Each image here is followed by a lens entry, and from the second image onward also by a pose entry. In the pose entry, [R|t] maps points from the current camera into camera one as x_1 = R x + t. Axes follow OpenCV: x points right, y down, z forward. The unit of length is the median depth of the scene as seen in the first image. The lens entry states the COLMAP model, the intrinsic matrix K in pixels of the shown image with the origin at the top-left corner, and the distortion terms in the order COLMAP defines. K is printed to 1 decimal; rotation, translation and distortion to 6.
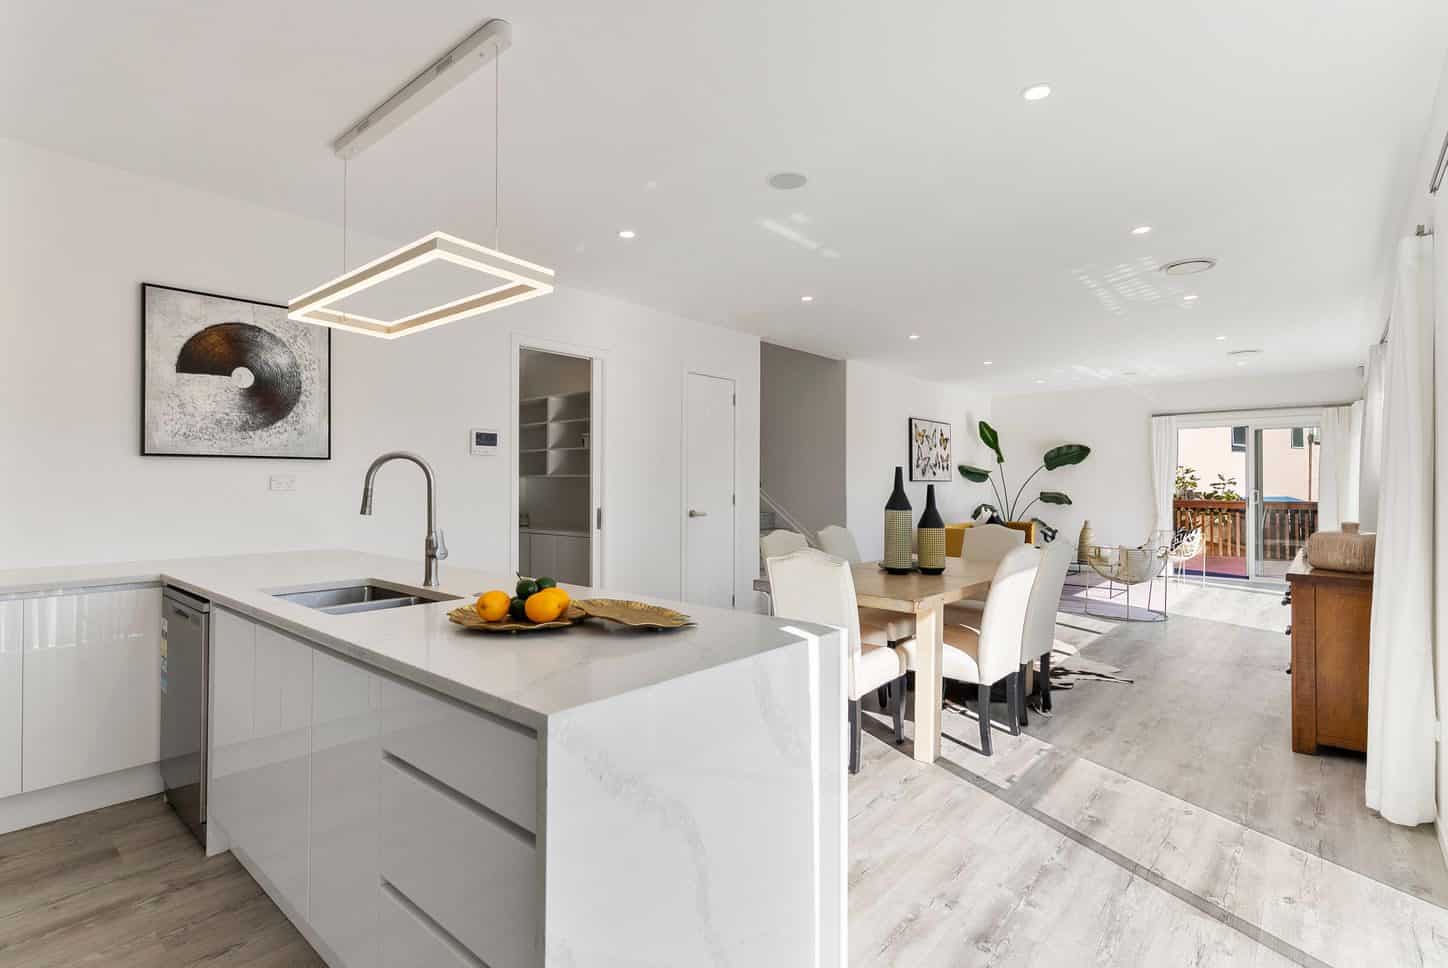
lens RADIAL K [[699.7, 0, 728.7], [0, 699.7, 483.6], [0, 0, 1]] dist [0.002243, 0.000144]
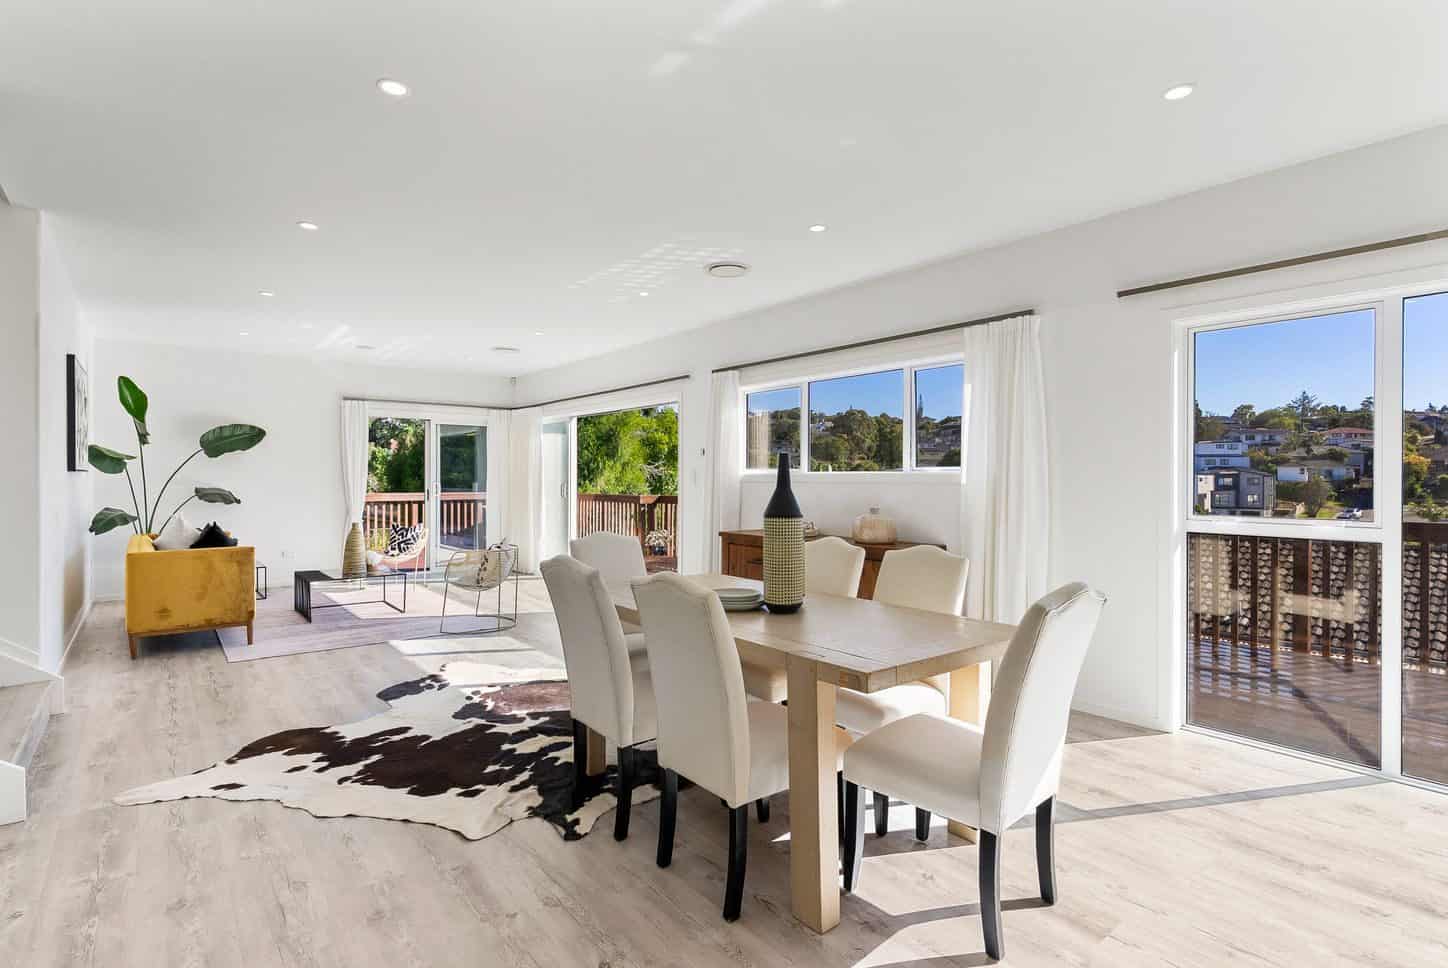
lens RADIAL K [[699.7, 0, 728.0], [0, 699.7, 482.5], [0, 0, 1]] dist [0.002243, 0.000144]
pose [[0.177922, -0.004947, 0.984032, -0.163749], [-0.003680, 0.999977, 0.005692, 0.000726], [-0.984038, -0.004634, 0.177900, 0.354268]]
